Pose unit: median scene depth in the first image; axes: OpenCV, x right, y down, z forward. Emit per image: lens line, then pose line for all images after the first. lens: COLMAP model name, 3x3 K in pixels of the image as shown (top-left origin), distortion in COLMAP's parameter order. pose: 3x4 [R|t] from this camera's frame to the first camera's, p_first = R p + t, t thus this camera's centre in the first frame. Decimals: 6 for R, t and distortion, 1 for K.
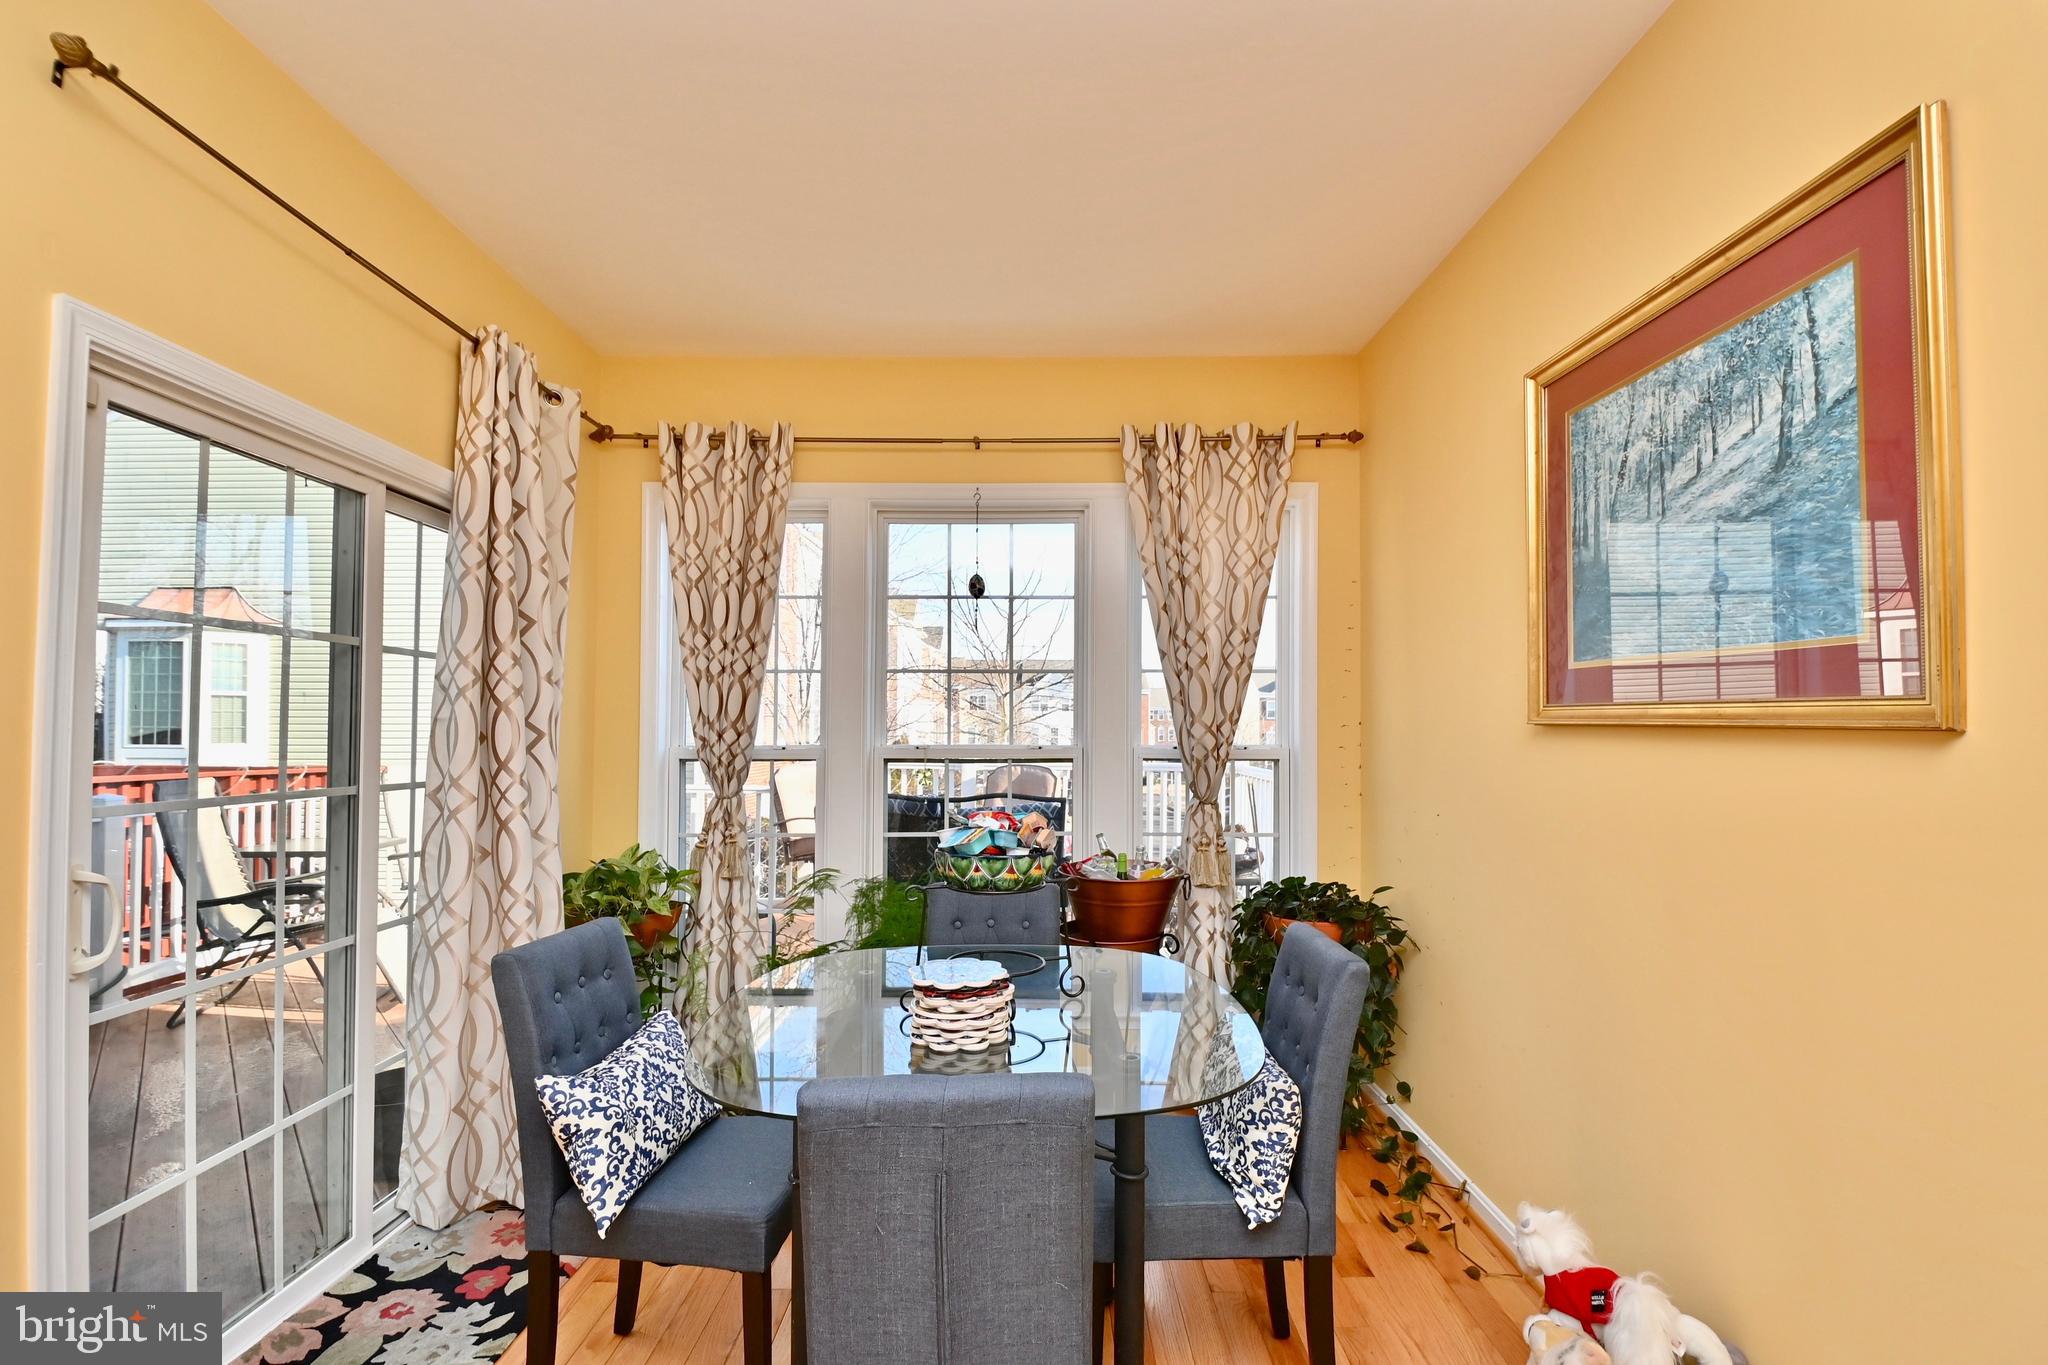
lens RADIAL K [[897.8, 0, 1044.9], [0, 897.8, 710.2], [0, 0, 1]] dist [0.010268, -0.016813]
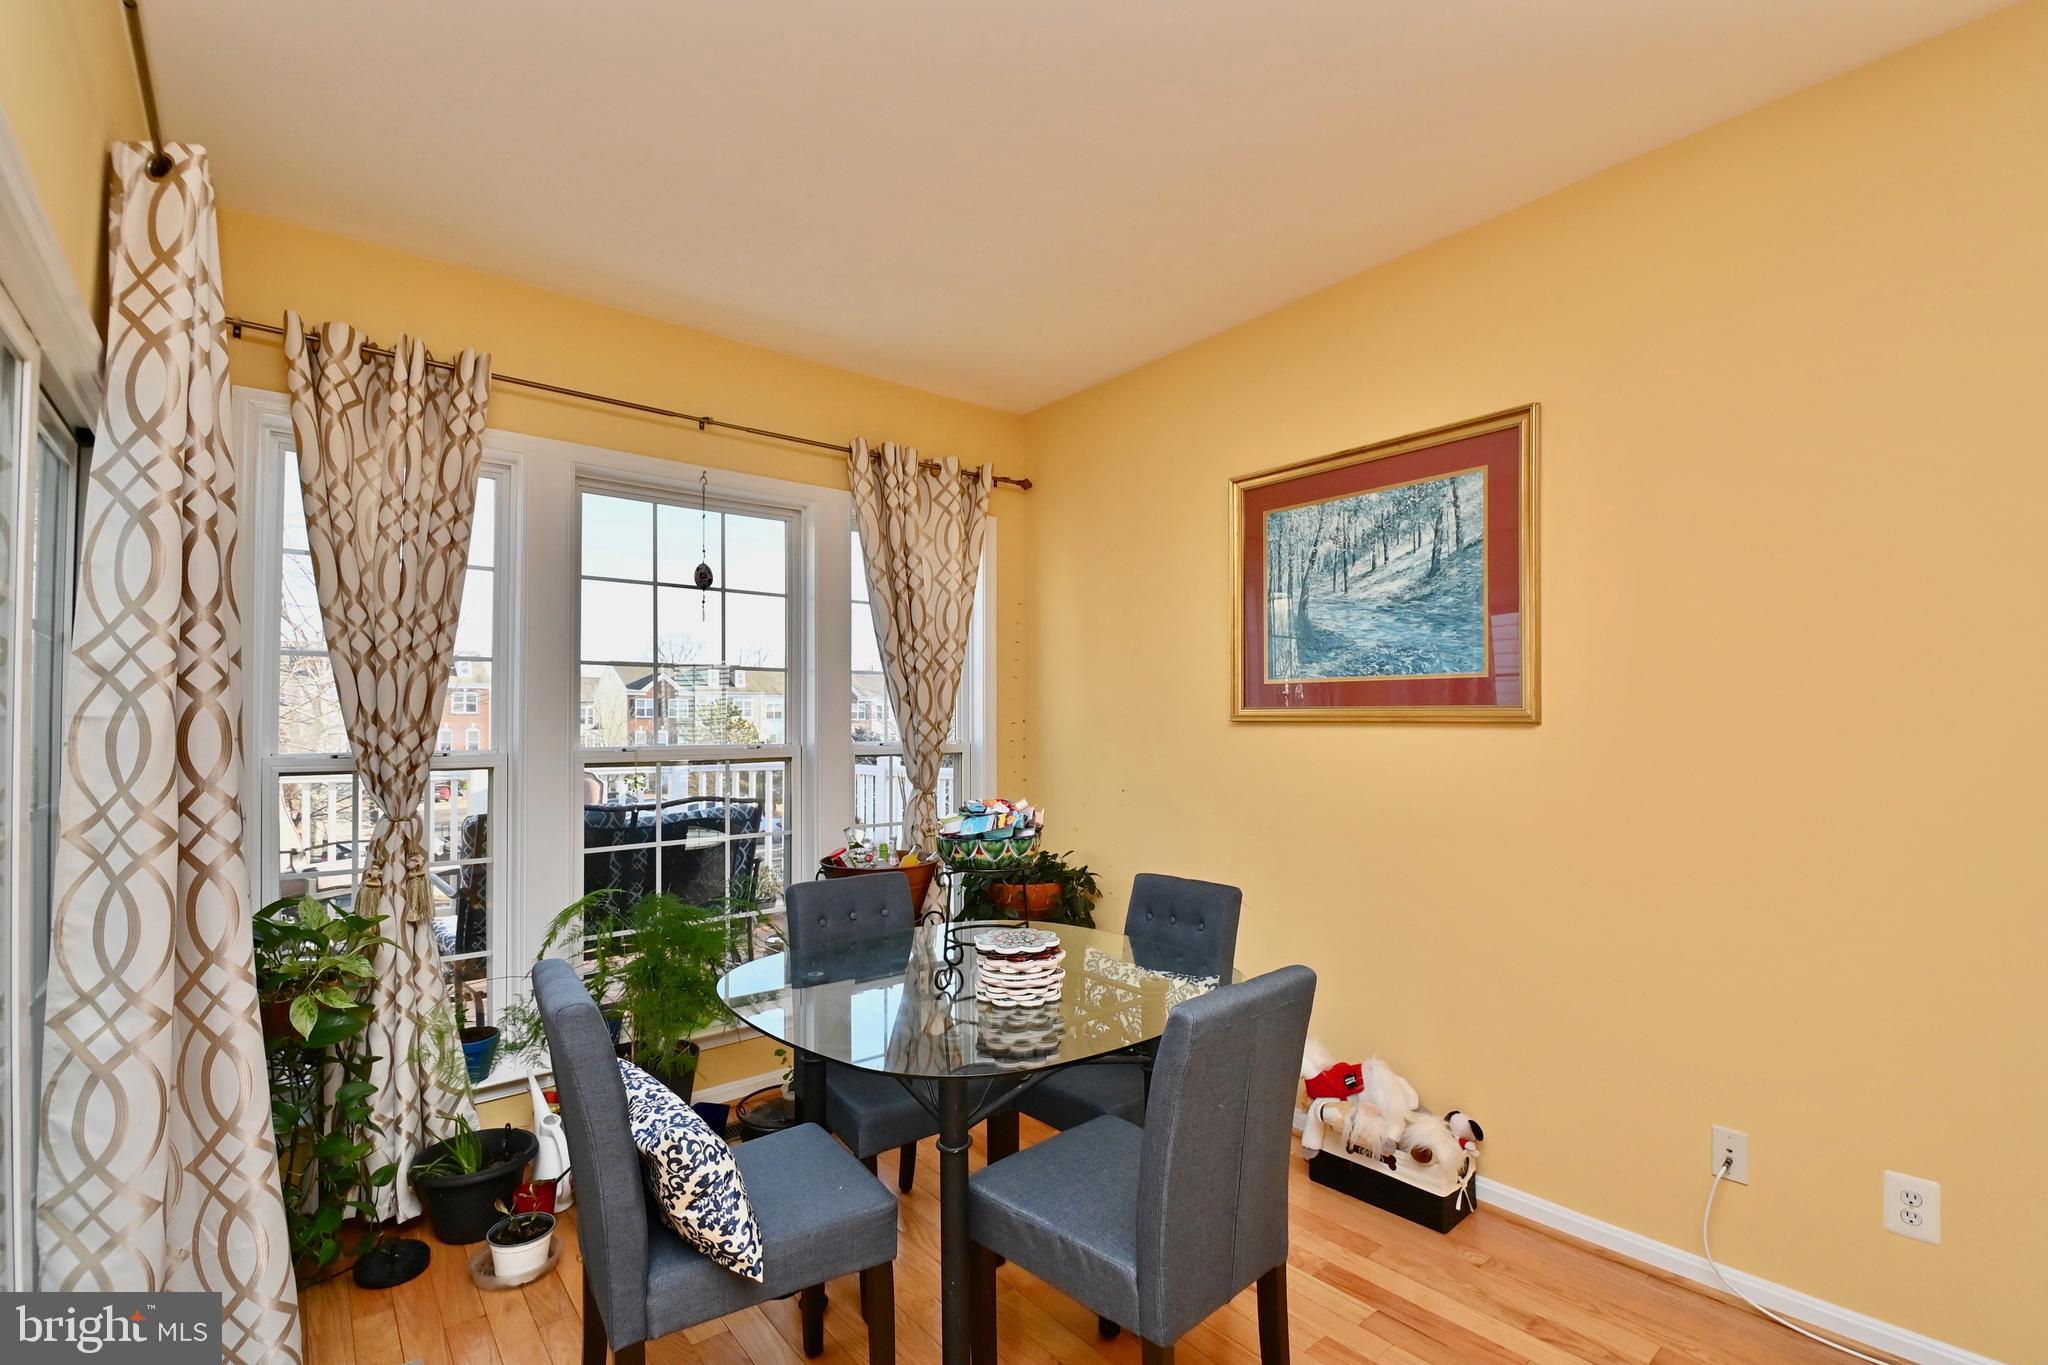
lens RADIAL K [[897.8, 0, 1038.5], [0, 897.8, 710.0], [0, 0, 1]] dist [0.010268, -0.016813]
pose [[0.776775, 0.005316, 0.629756, -0.533826], [-0.006056, 0.999981, -0.000972, 0.000601], [-0.629749, -0.003059, 0.776792, 0.066576]]
